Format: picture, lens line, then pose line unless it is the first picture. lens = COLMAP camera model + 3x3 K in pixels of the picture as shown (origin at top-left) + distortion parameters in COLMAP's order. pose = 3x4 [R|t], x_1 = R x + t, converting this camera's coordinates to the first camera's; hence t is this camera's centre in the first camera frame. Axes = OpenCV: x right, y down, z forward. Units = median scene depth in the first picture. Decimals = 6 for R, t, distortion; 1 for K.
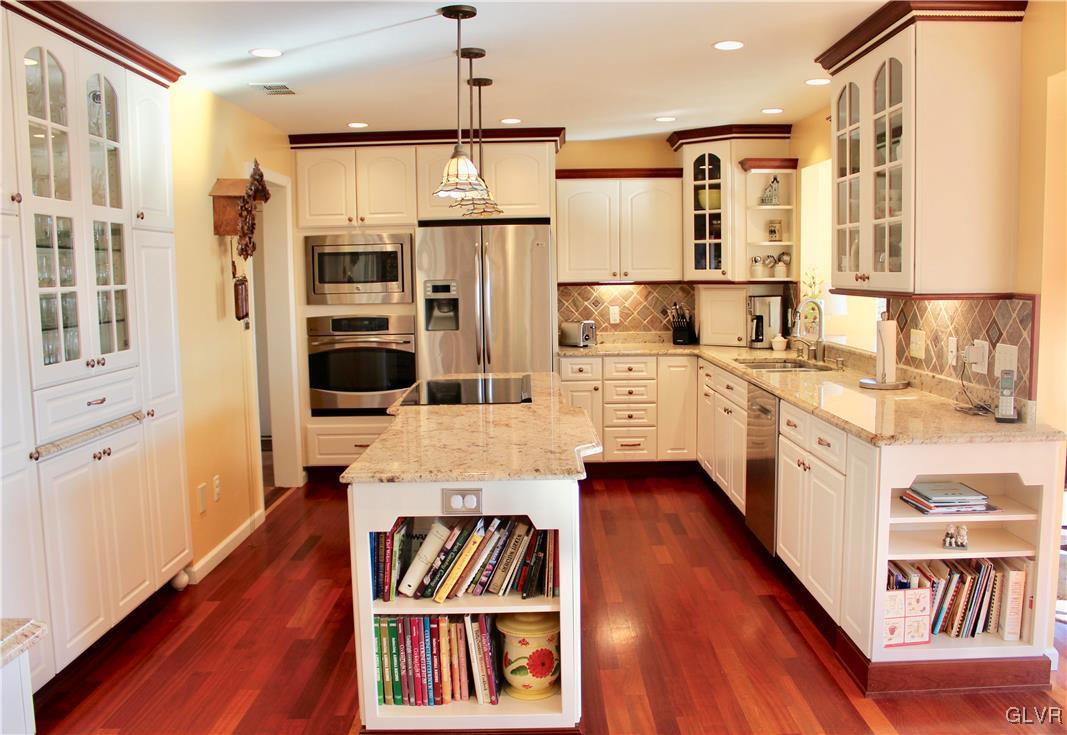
lens RADIAL K [[919.7, 0, 530.9], [0, 919.7, 371.0], [0, 0, 1]] dist [-0.153959, 0.119465]
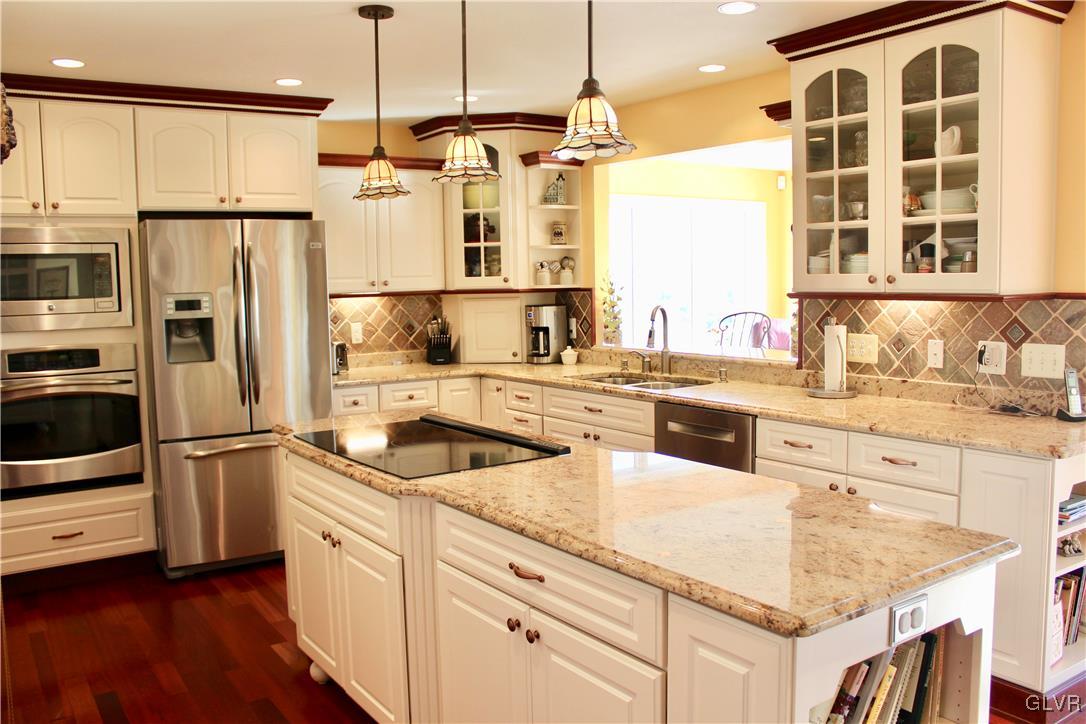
lens RADIAL K [[911.8, 0, 535.8], [0, 911.8, 368.3], [0, 0, 1]] dist [-0.152901, 0.119678]
pose [[0.829029, -0.056694, 0.556325, -0.257452], [0.067215, 0.997737, 0.001515, -0.022061], [-0.555152, 0.036137, 0.830963, 0.256434]]
